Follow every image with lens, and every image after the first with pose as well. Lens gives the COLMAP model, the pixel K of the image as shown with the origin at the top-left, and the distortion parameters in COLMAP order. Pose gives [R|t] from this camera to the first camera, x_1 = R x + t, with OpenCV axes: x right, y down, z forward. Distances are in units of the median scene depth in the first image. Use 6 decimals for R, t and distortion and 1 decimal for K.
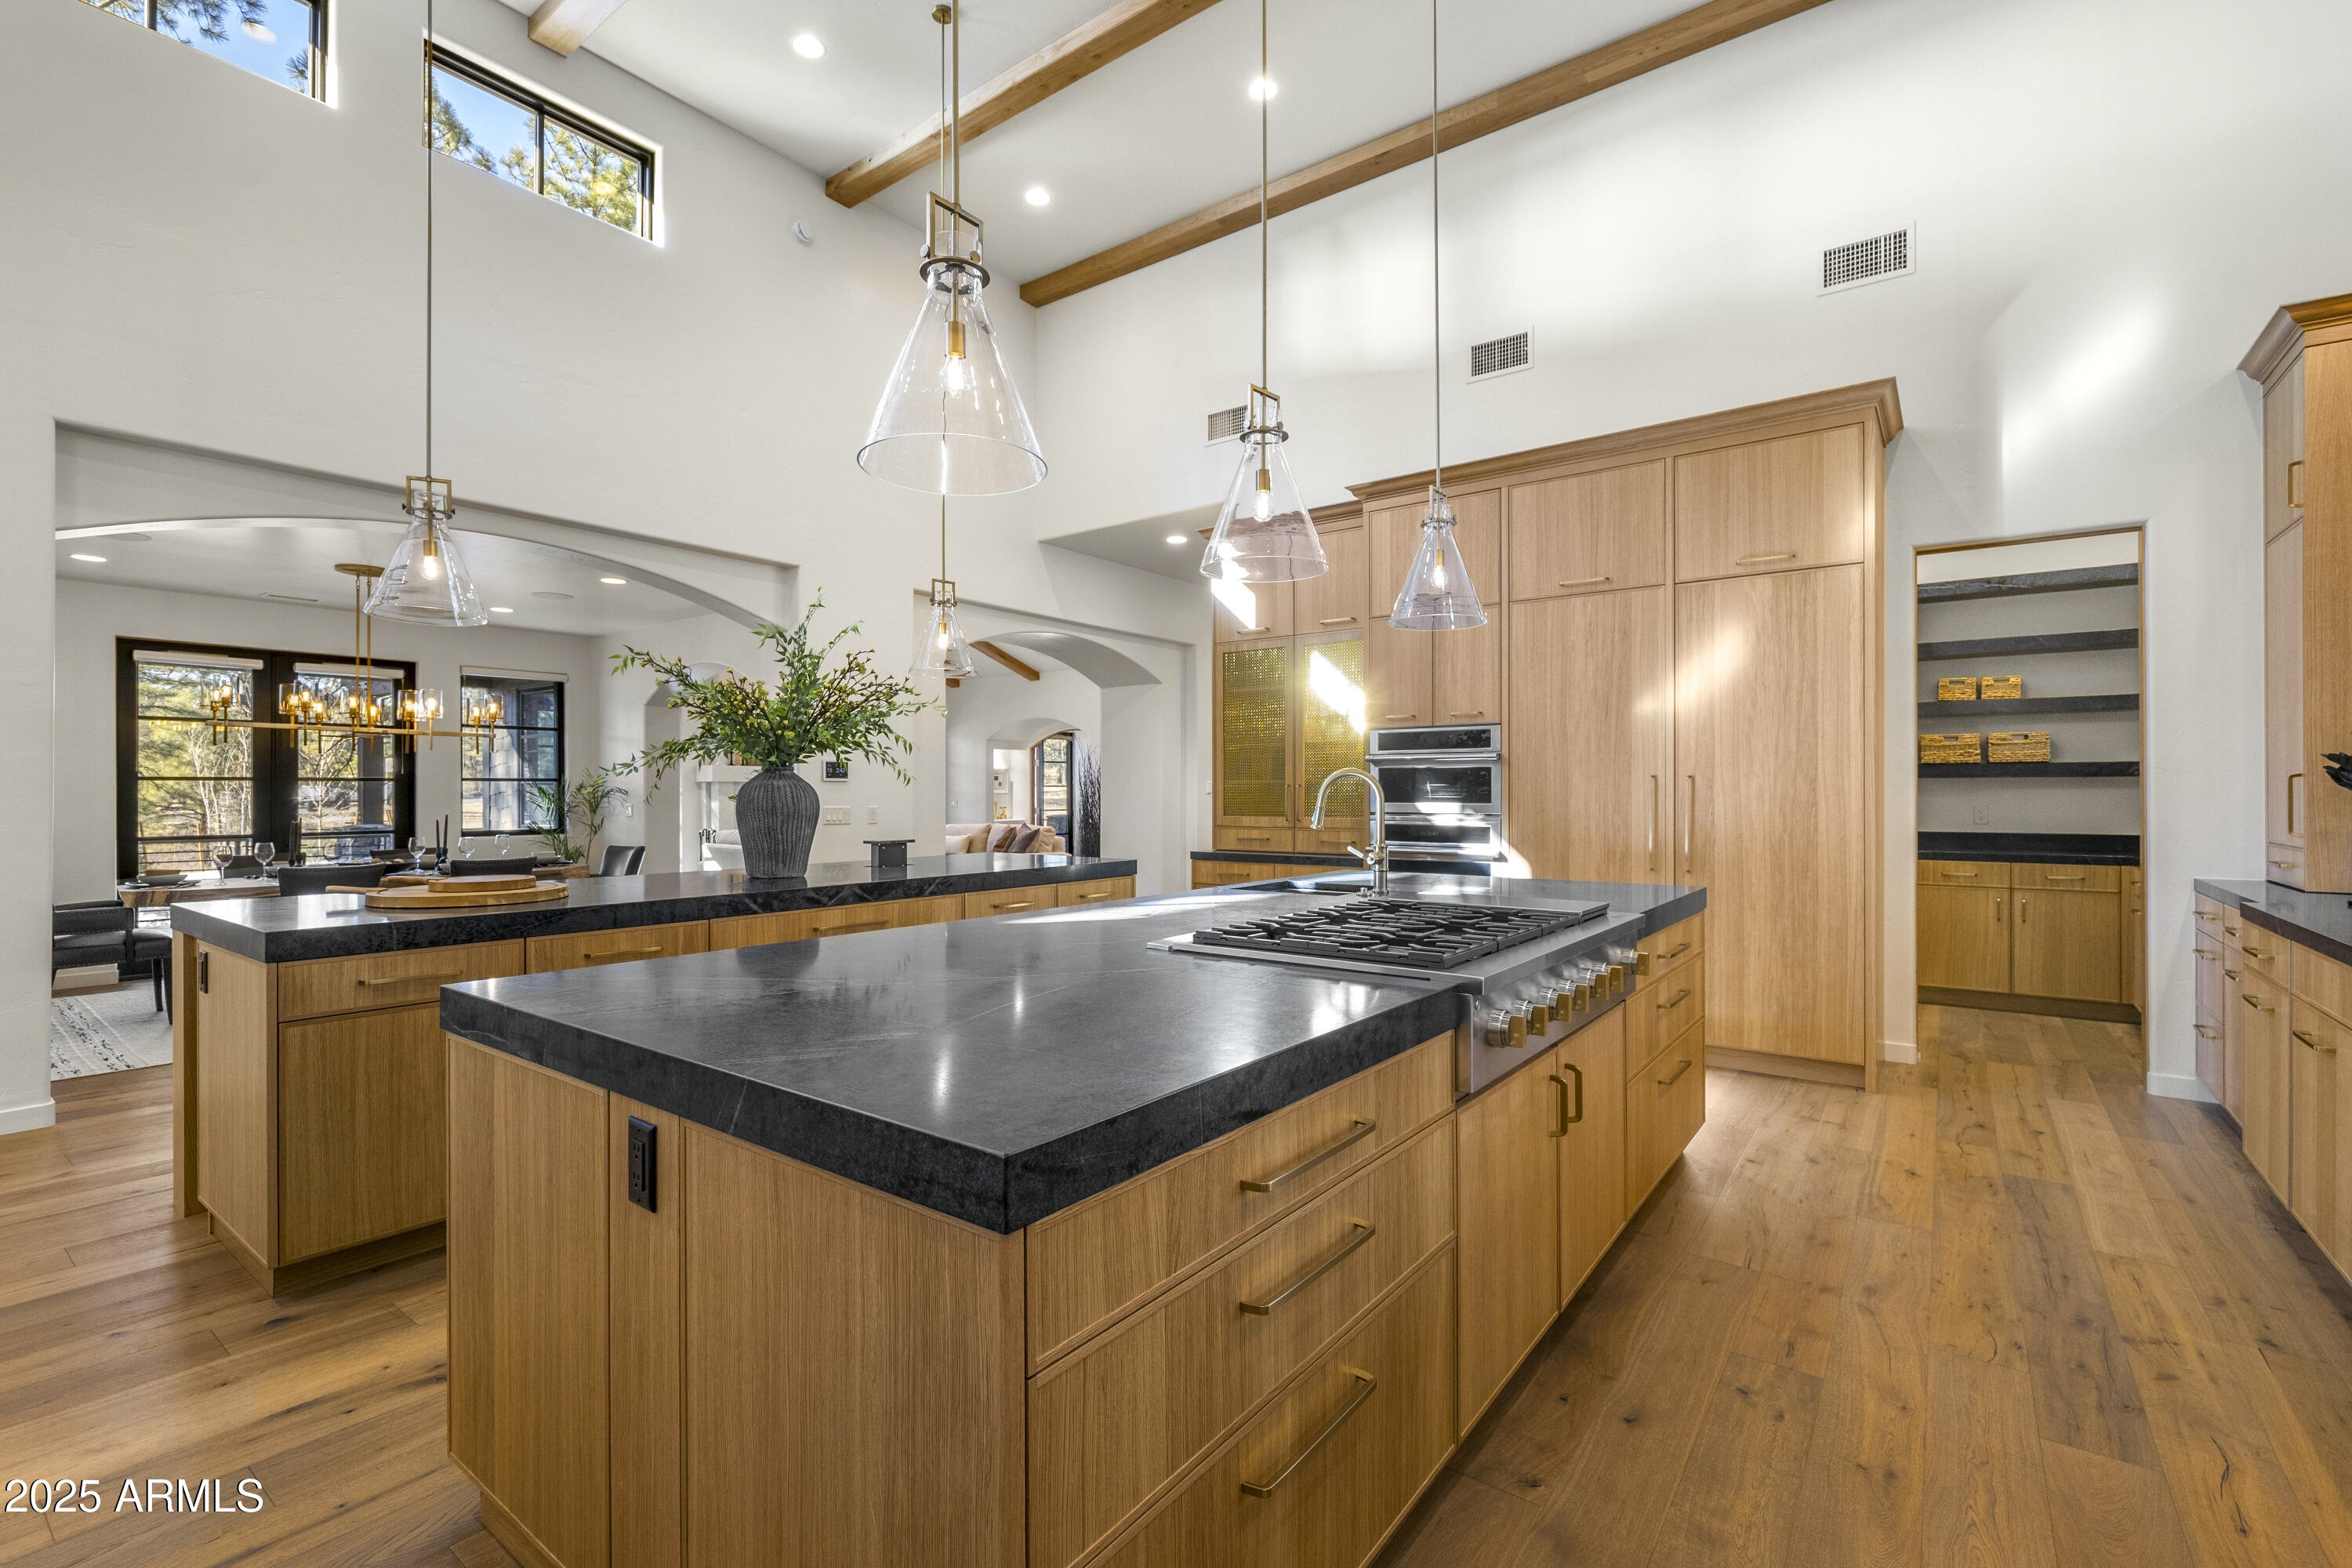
lens RADIAL K [[1041.2, 0, 1162.1], [0, 1041.2, 798.0], [0, 0, 1]] dist [-0.003756, 0.001096]
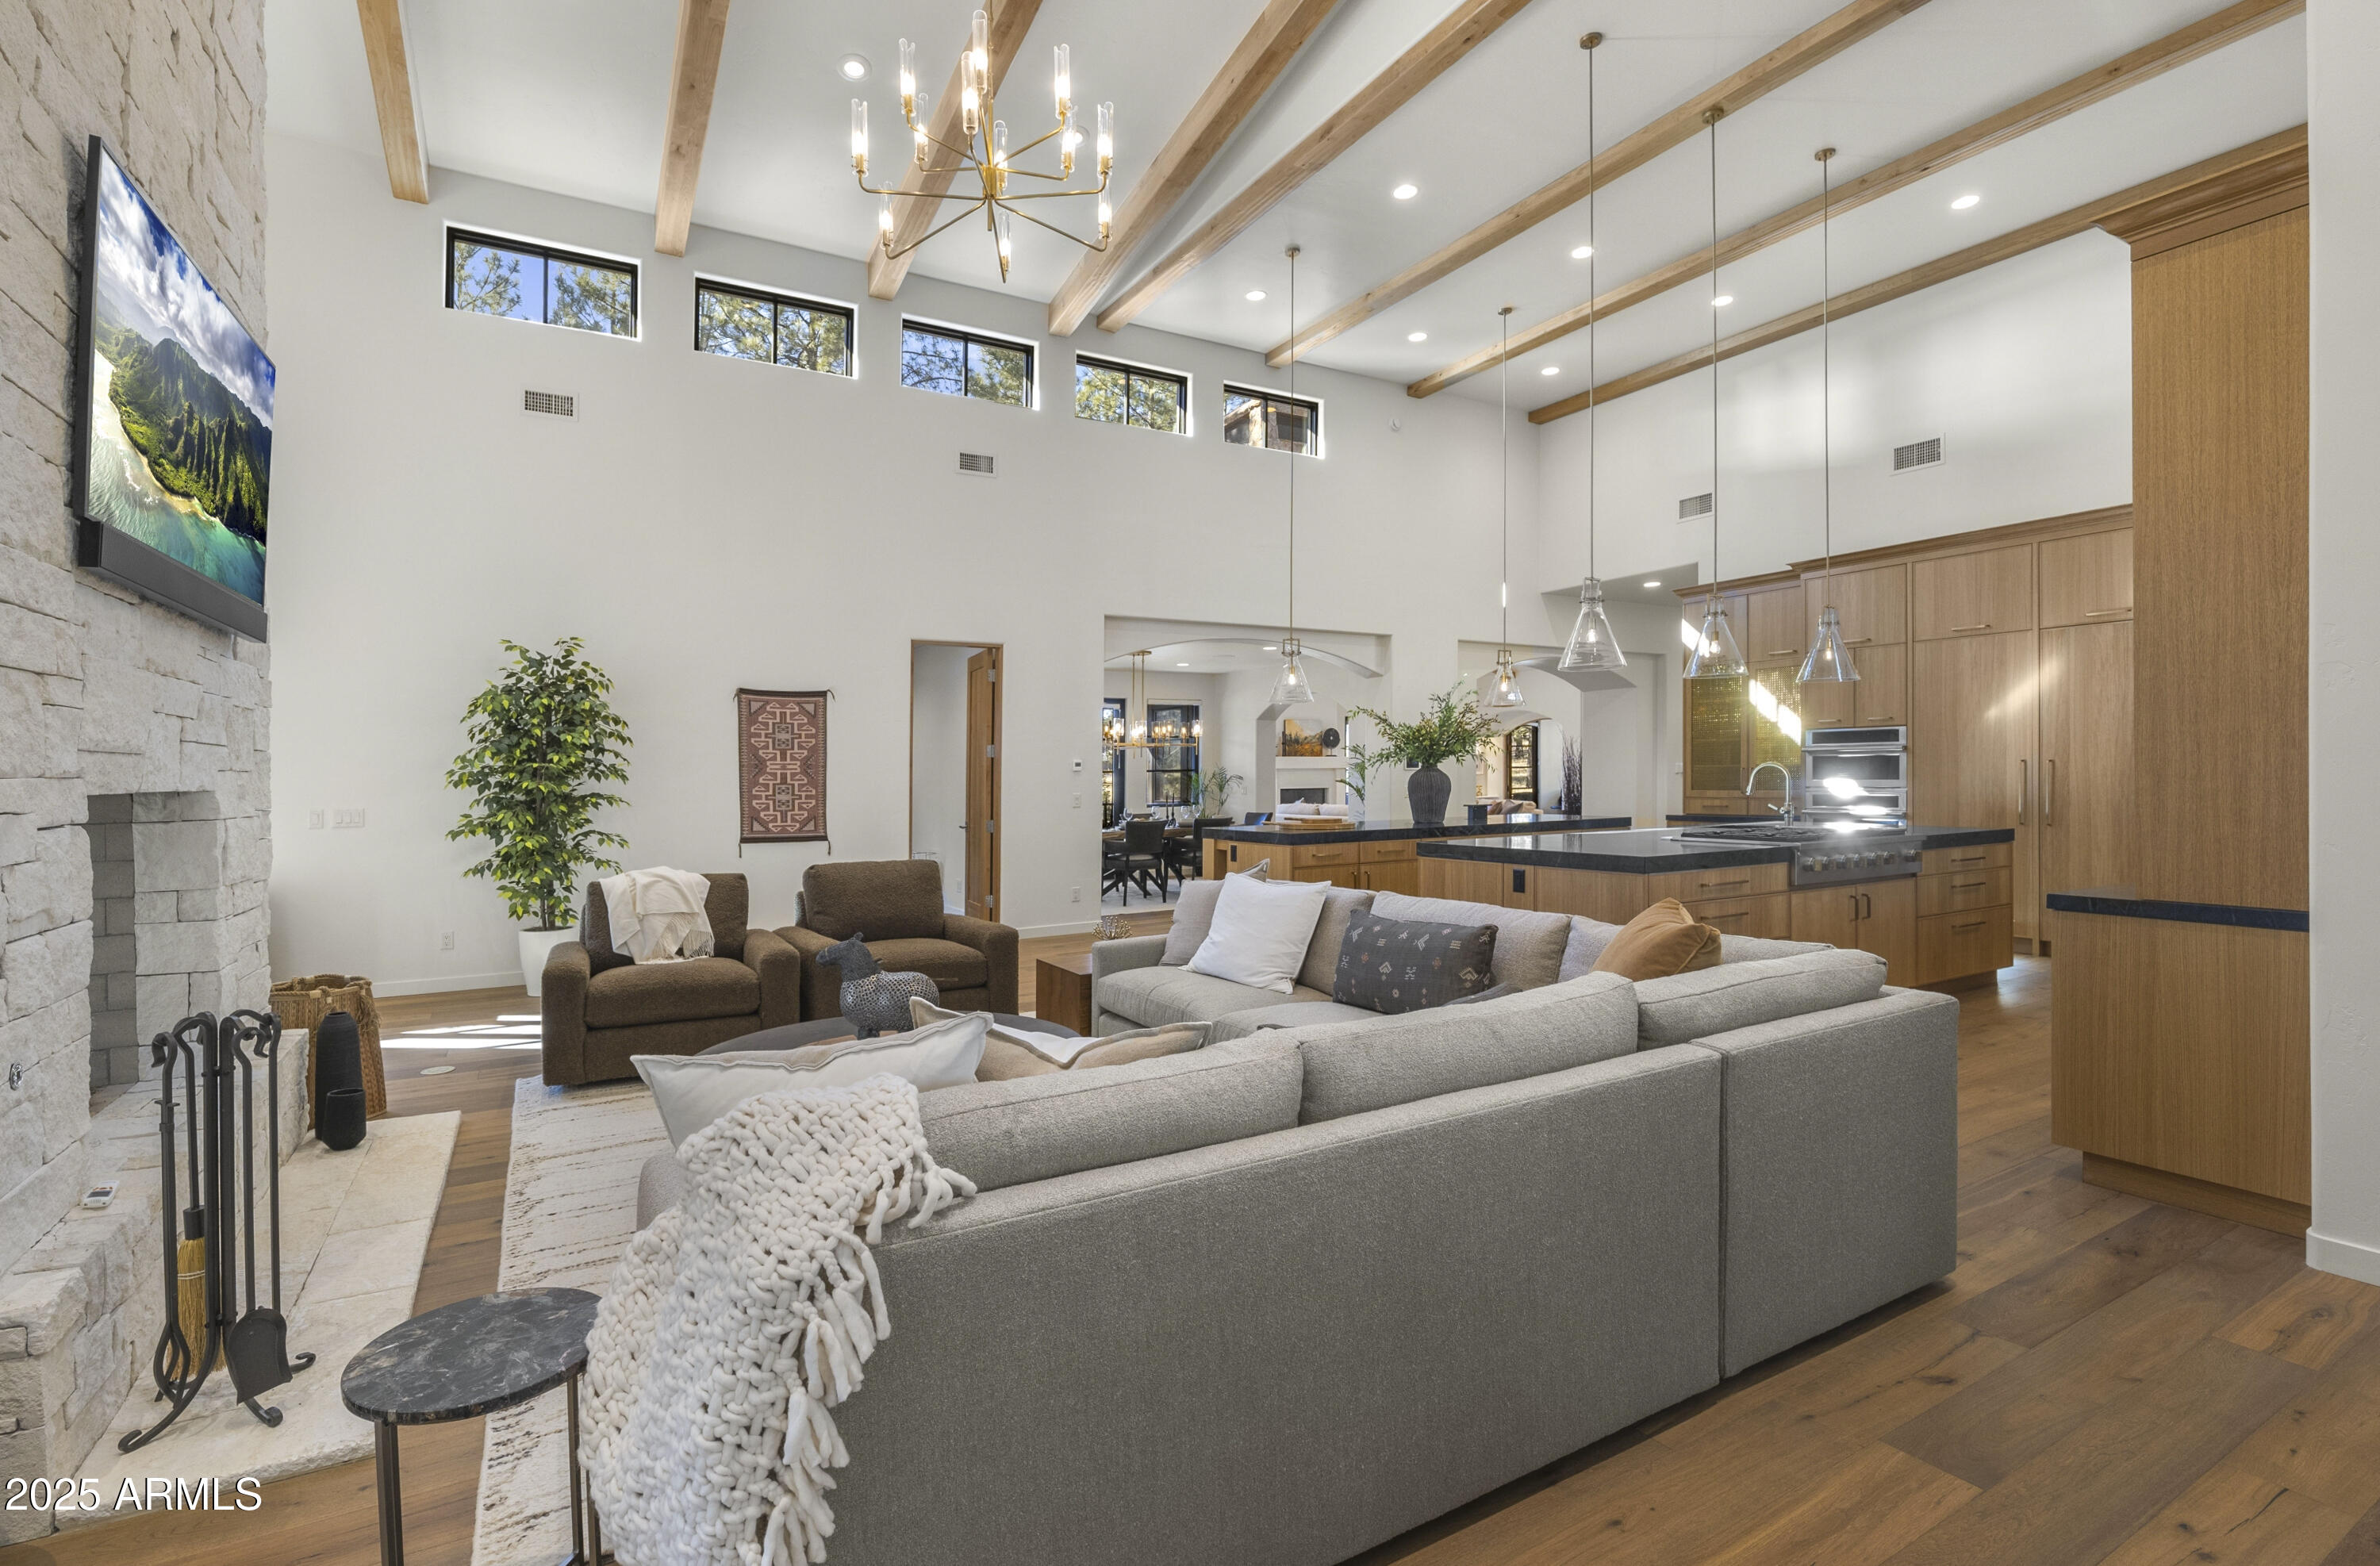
lens RADIAL K [[1084.5, 0, 1139.2], [0, 1084.5, 798.5], [0, 0, 1]] dist [0.004645, -0.000645]
pose [[0.917479, -0.003391, -0.397770, -0.055801], [0.011070, 0.999794, 0.017009, -0.006873], [0.397630, -0.020009, 0.917328, -0.835272]]
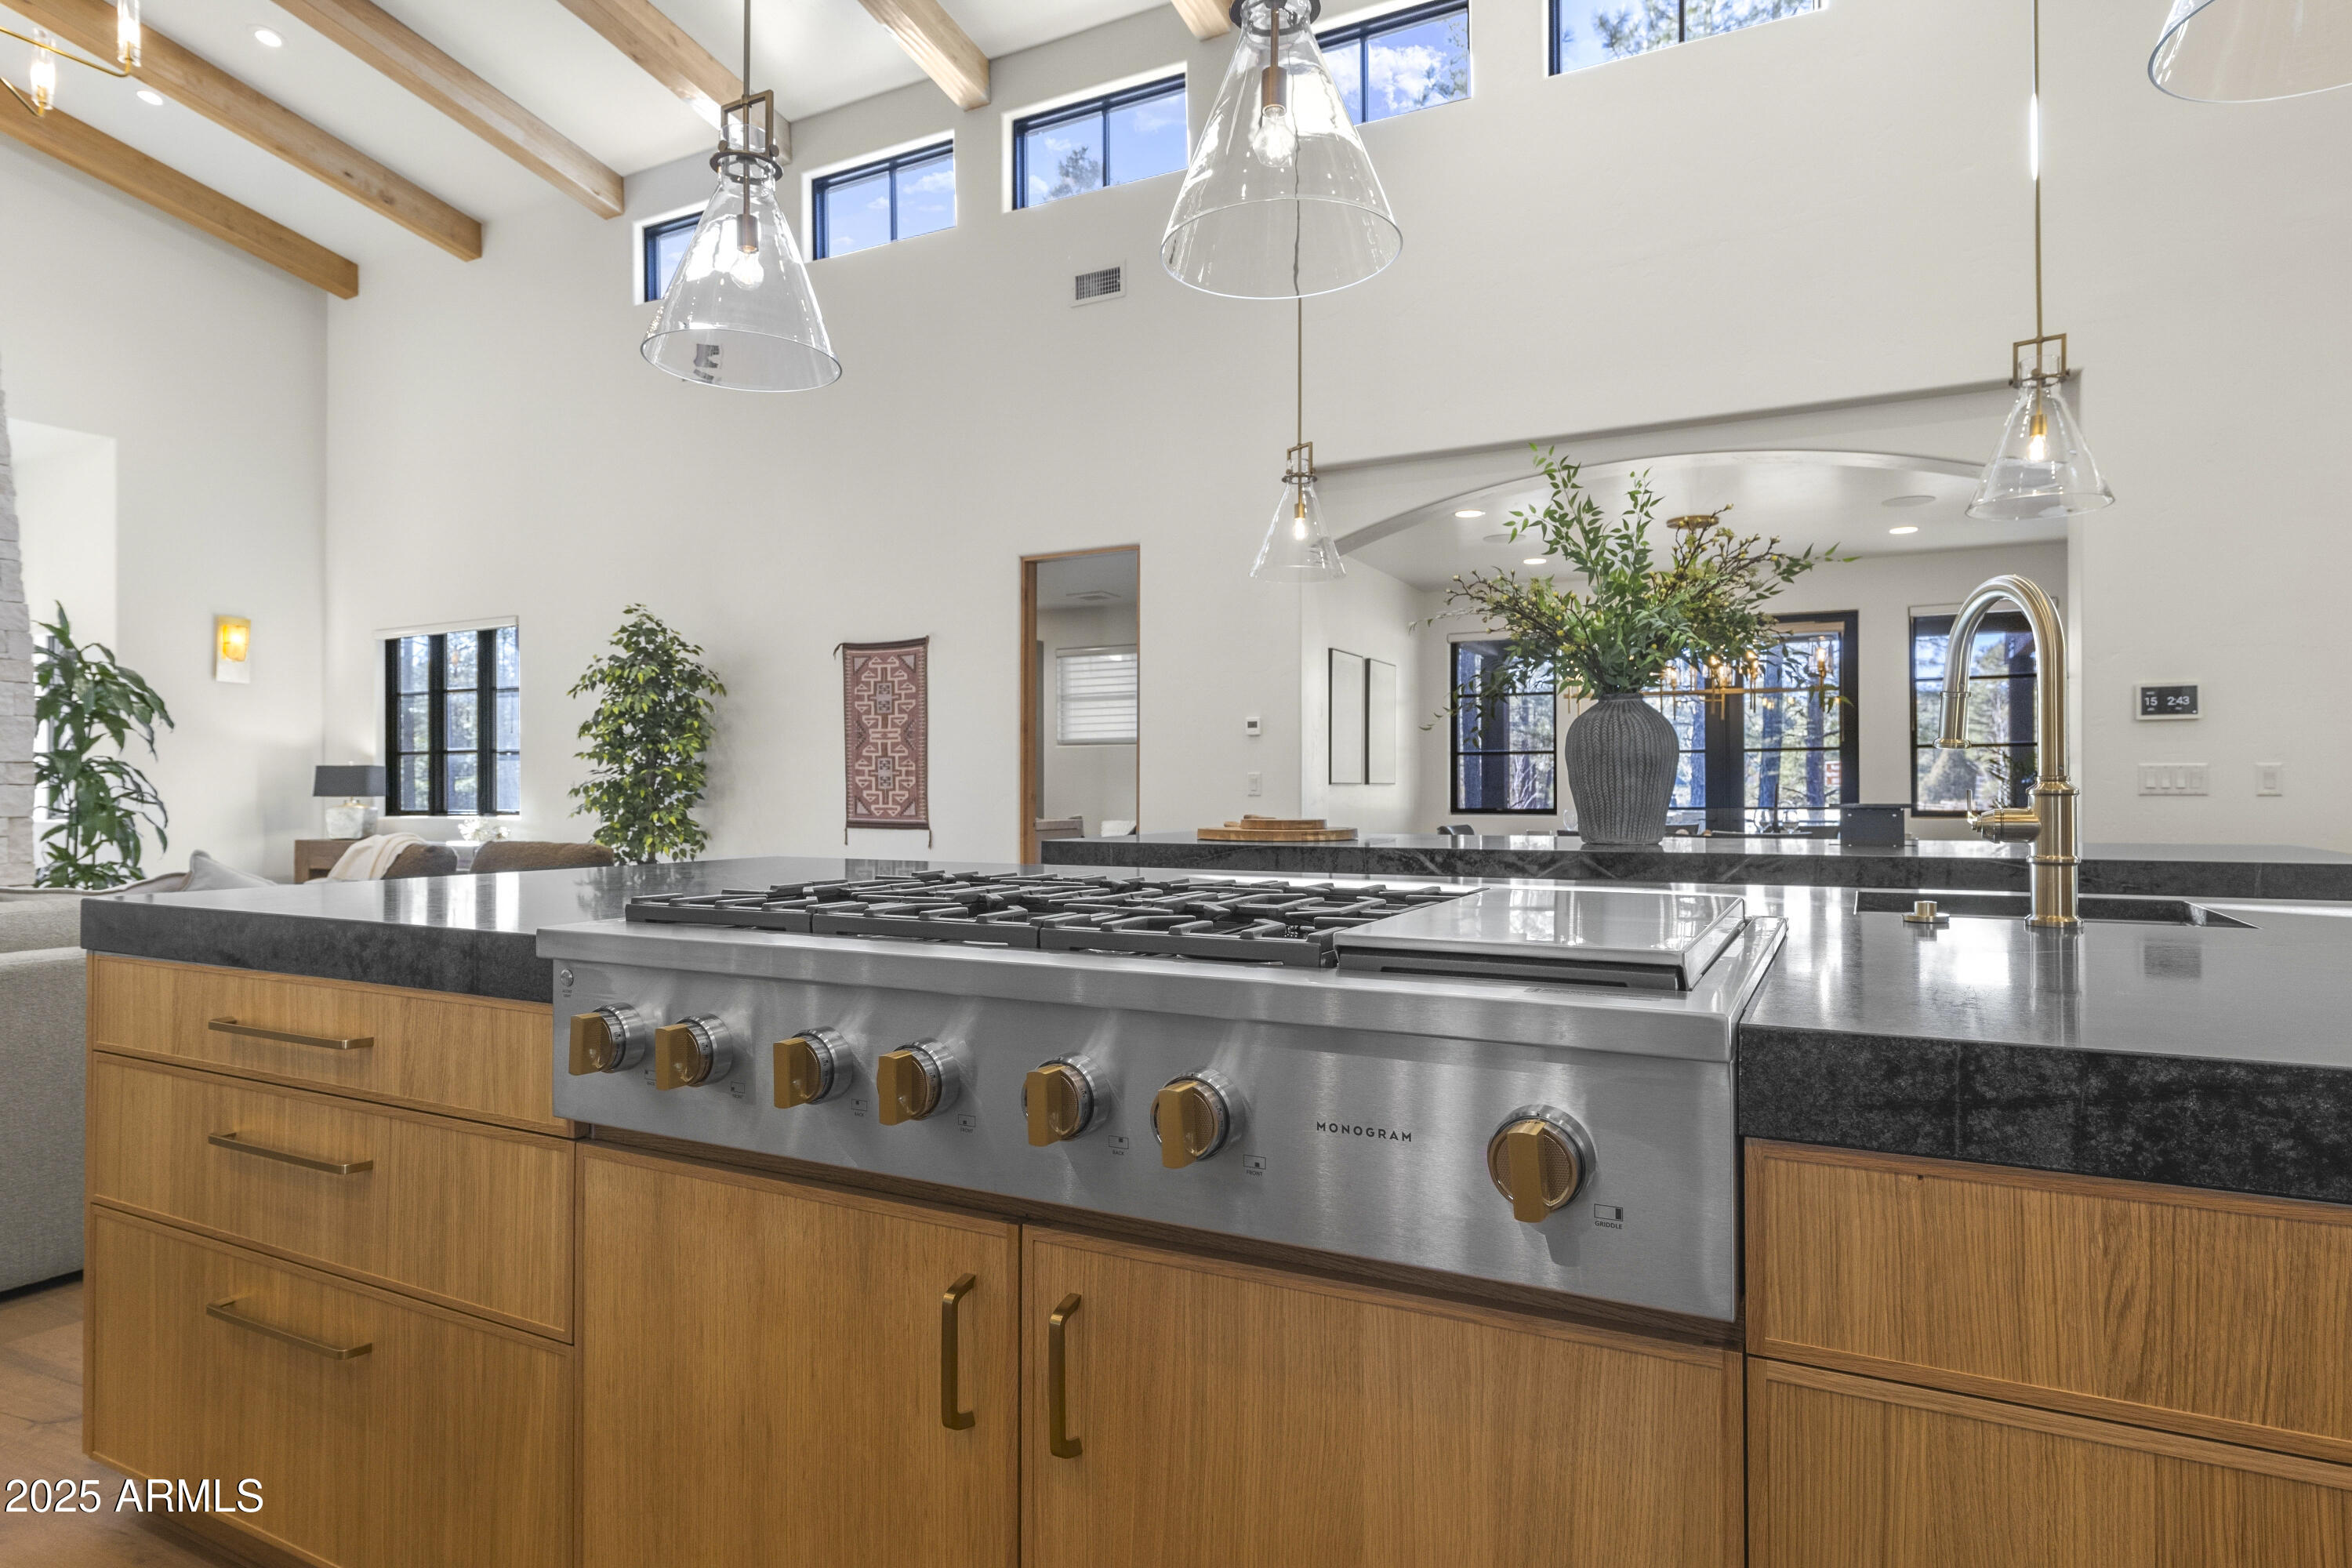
lens RADIAL K [[1303.3, 0, 1169.6], [0, 1303.3, 781.4], [0, 0, 1]] dist [0.001872, -0.002004]
pose [[0.165013, -0.008722, -0.986253, 0.389412], [-0.002812, 0.999953, -0.009313, 0.033604], [0.986287, 0.004310, 0.164981, 0.429415]]
